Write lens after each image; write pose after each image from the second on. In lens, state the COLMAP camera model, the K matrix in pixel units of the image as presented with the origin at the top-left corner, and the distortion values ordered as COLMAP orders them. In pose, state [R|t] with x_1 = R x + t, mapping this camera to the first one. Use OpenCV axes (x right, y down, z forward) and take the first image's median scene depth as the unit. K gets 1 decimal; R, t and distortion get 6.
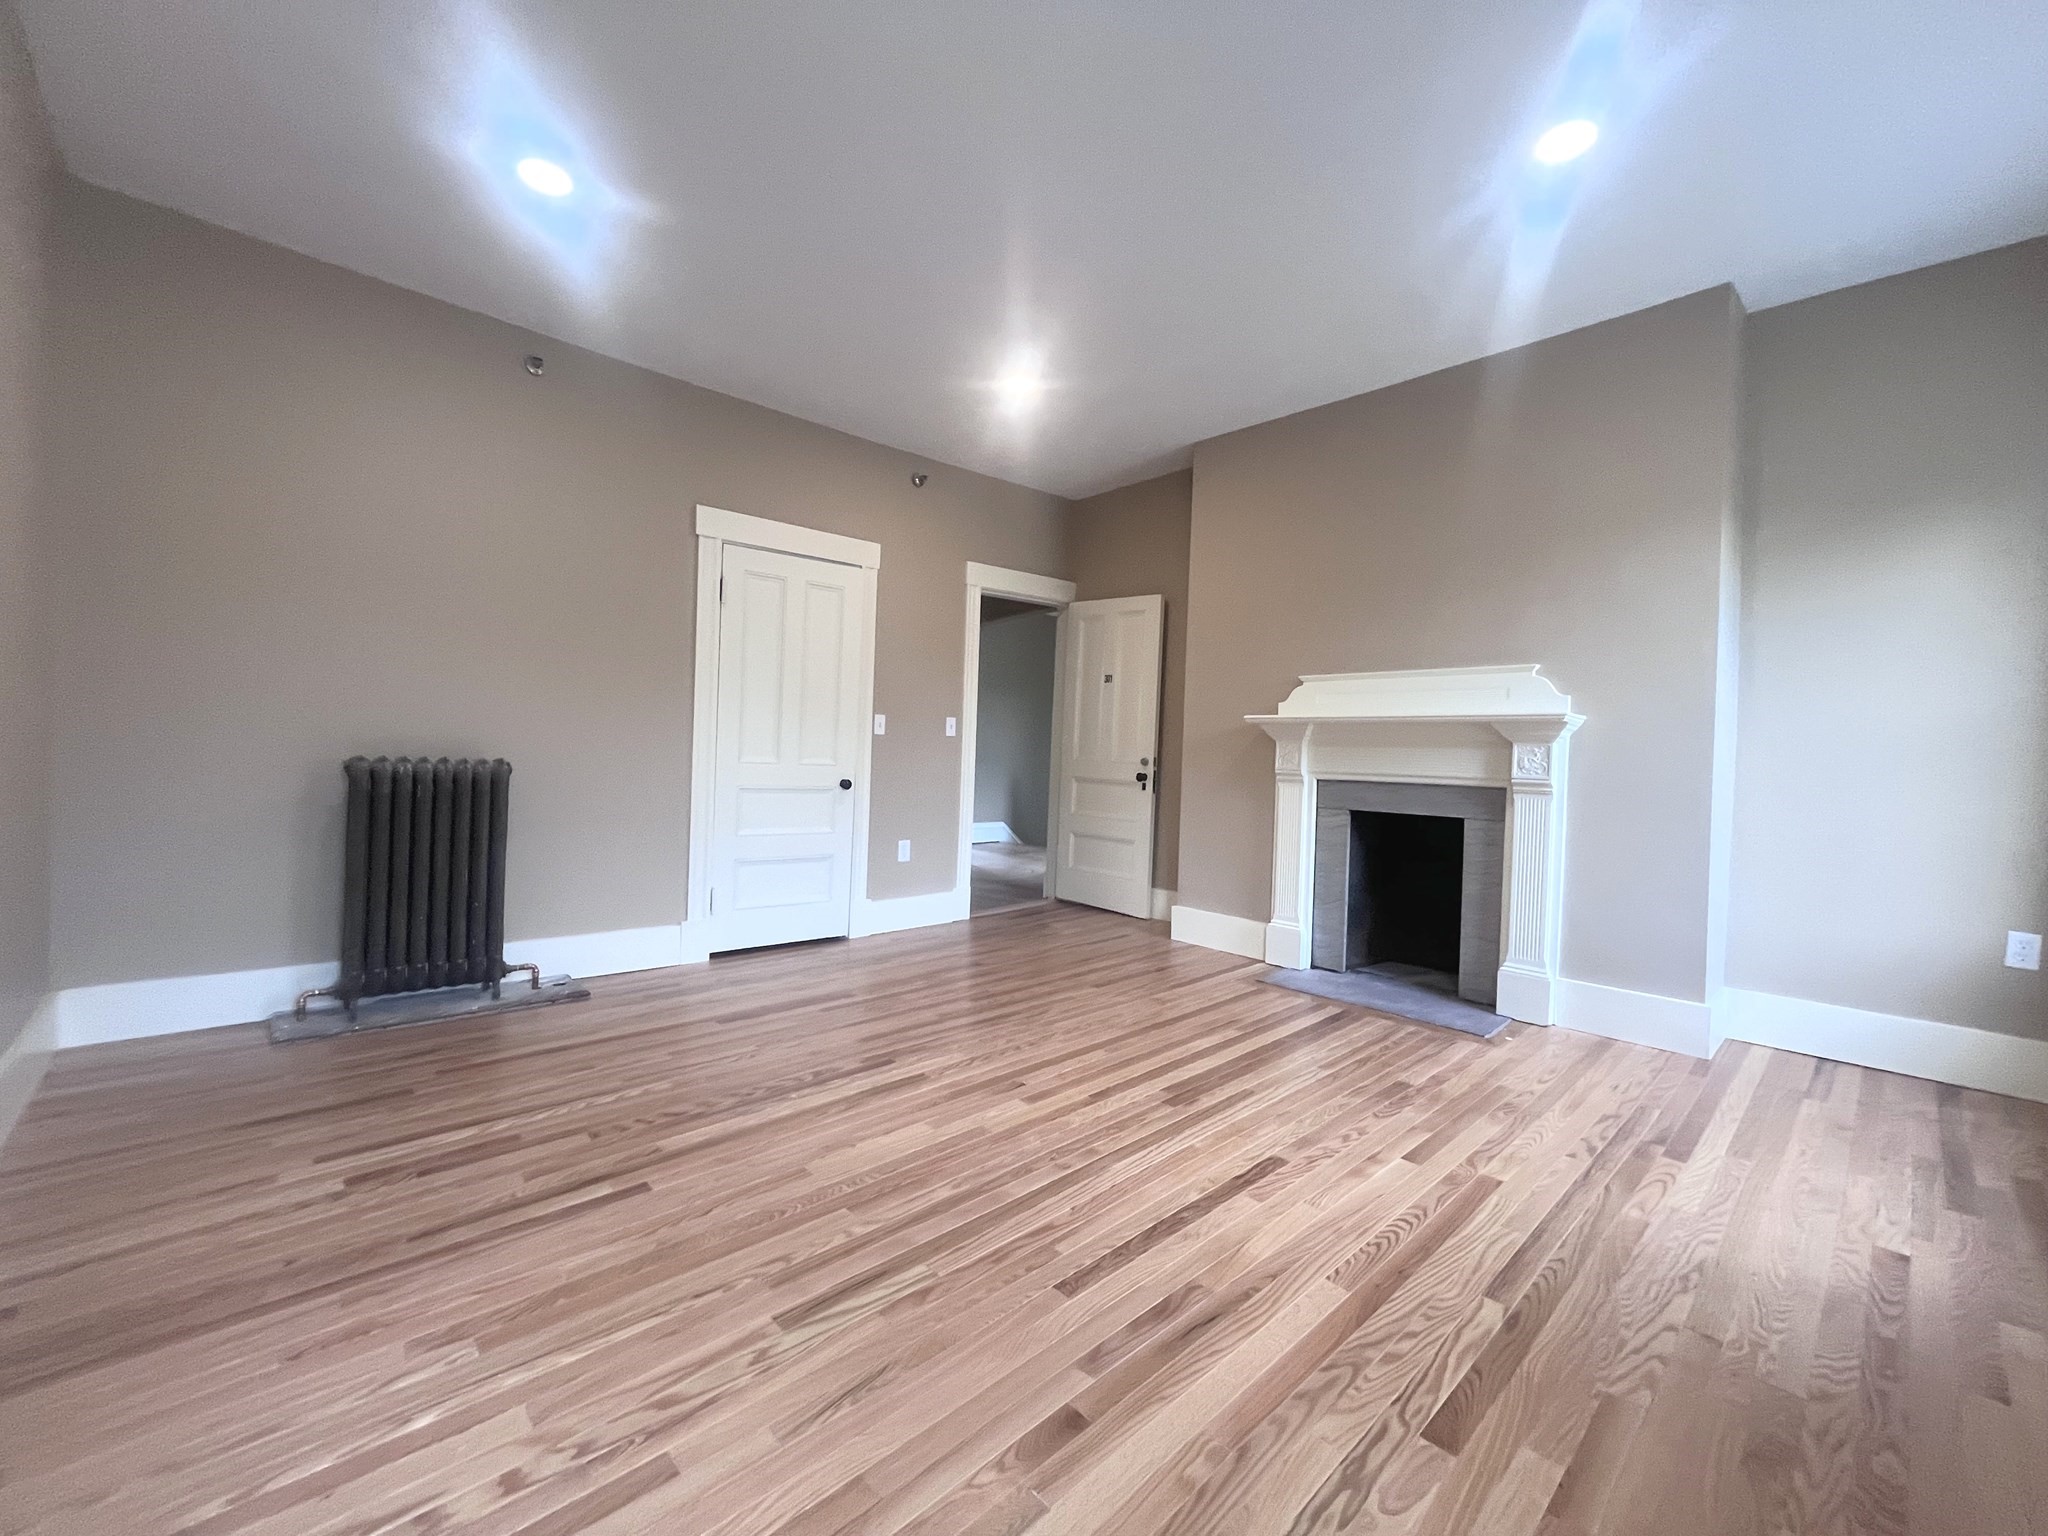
lens RADIAL K [[822.7, 0, 1025.2], [0, 822.7, 758.1], [0, 0, 1]] dist [0.001743, -0.000073]
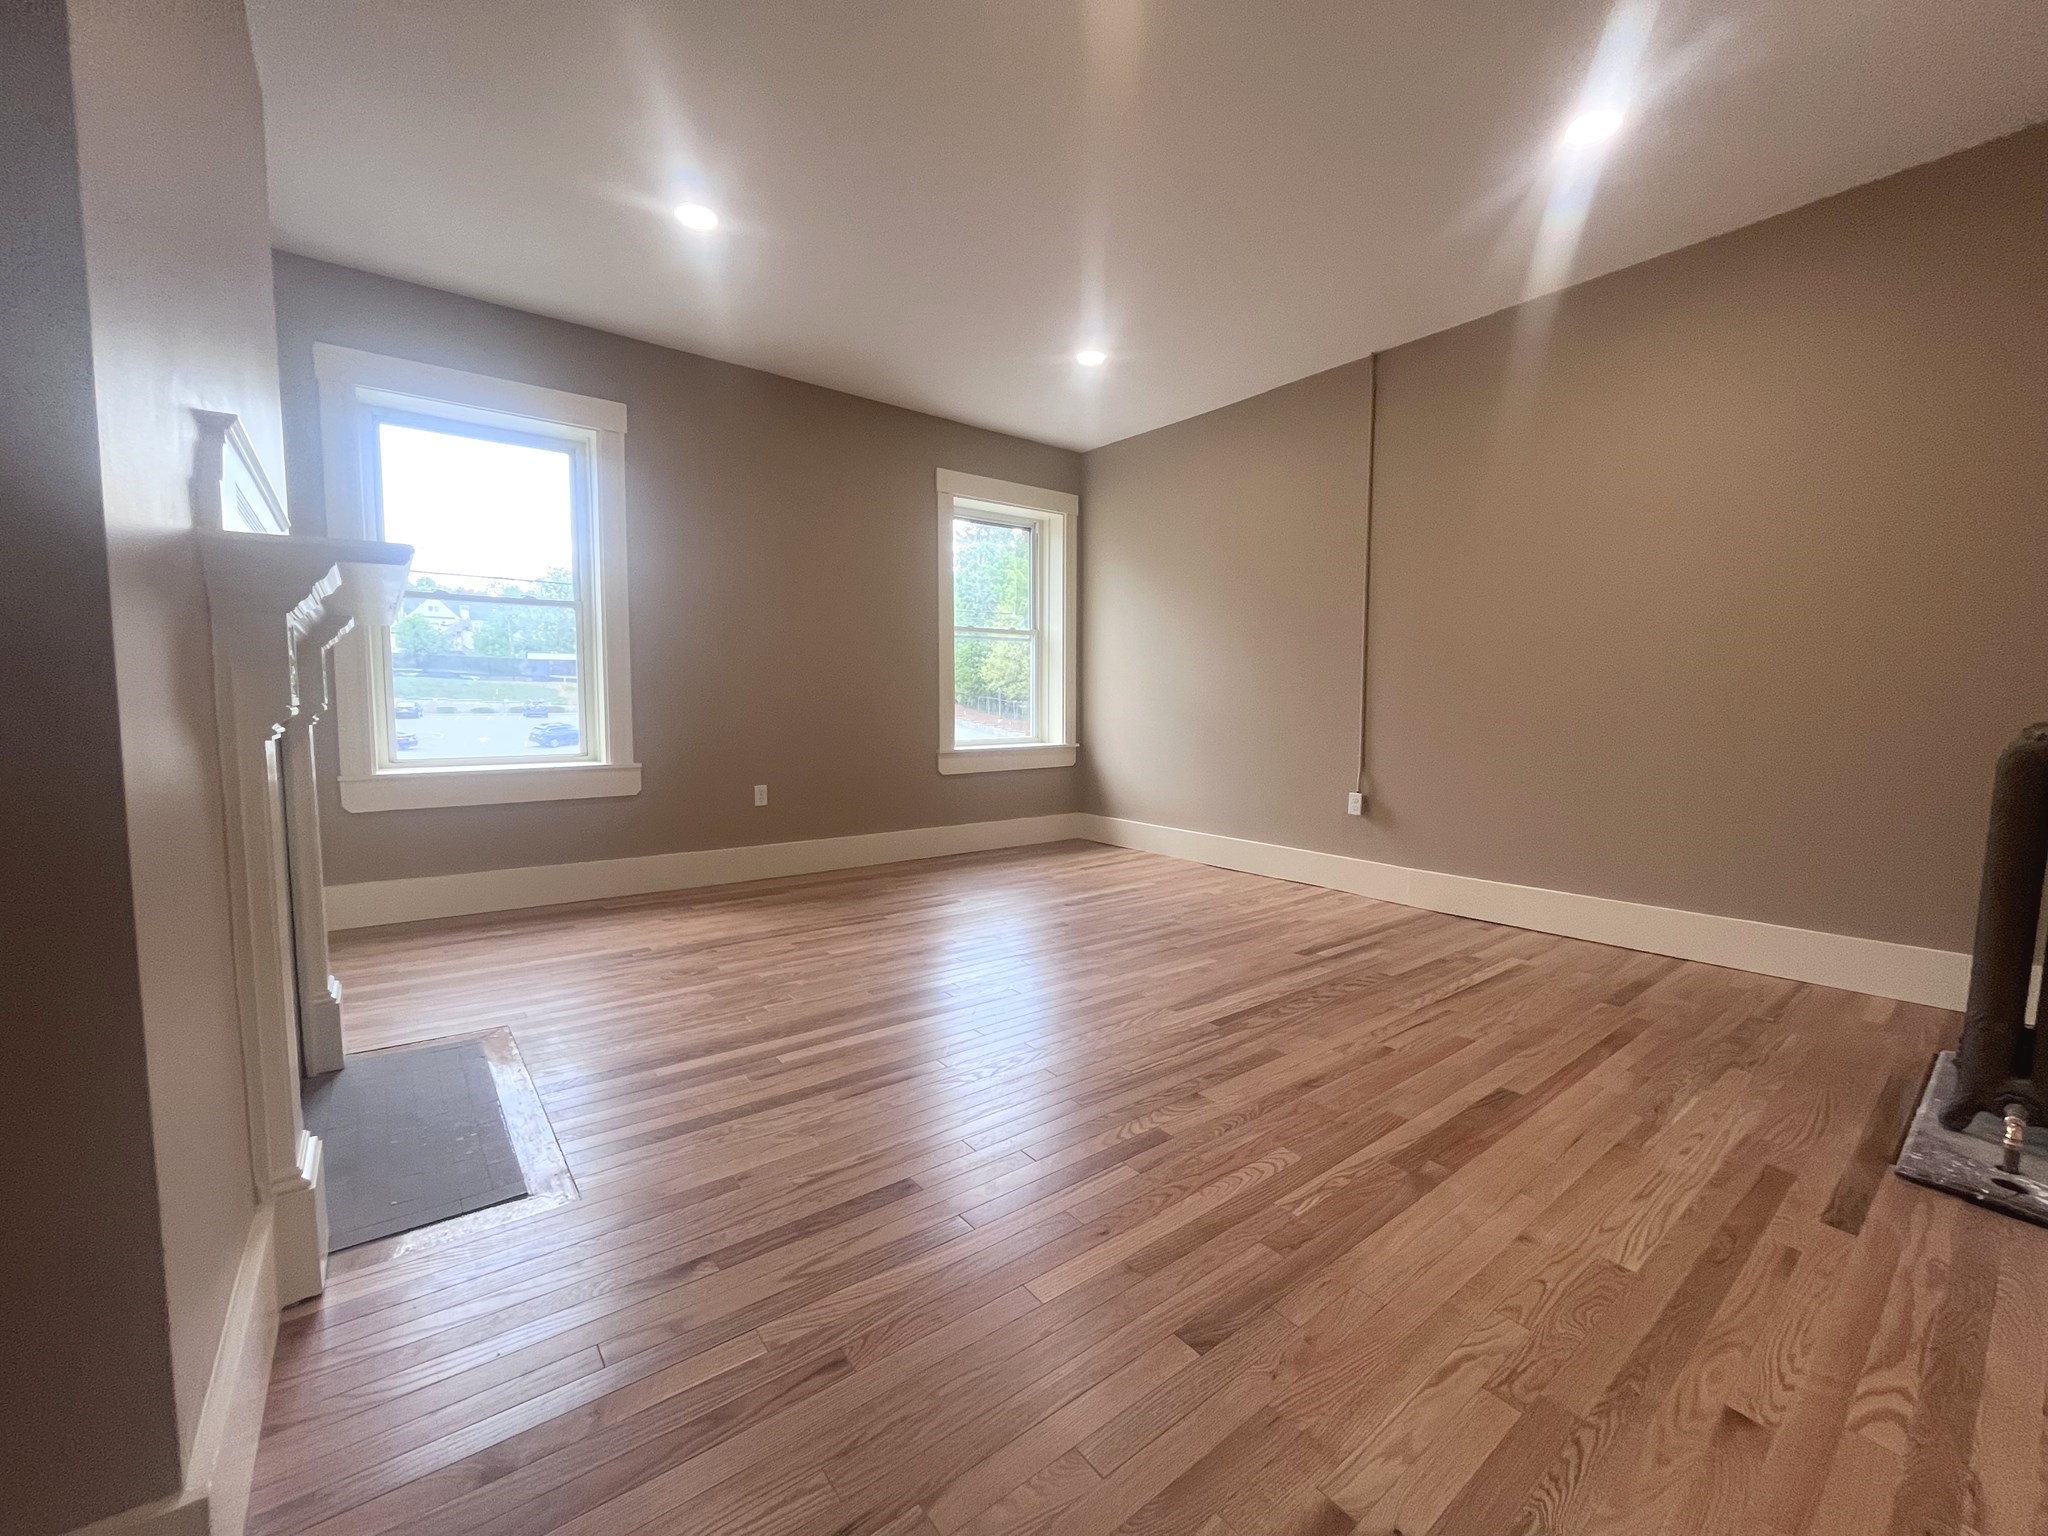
lens RADIAL K [[822.7, 0, 1025.0], [0, 822.7, 771.7], [0, 0, 1]] dist [0.001743, -0.000073]
pose [[-0.995624, -0.038899, 0.084973, -0.017331], [-0.031490, 0.995723, 0.086855, 0.009592], [-0.087989, 0.083799, -0.992590, 2.286781]]
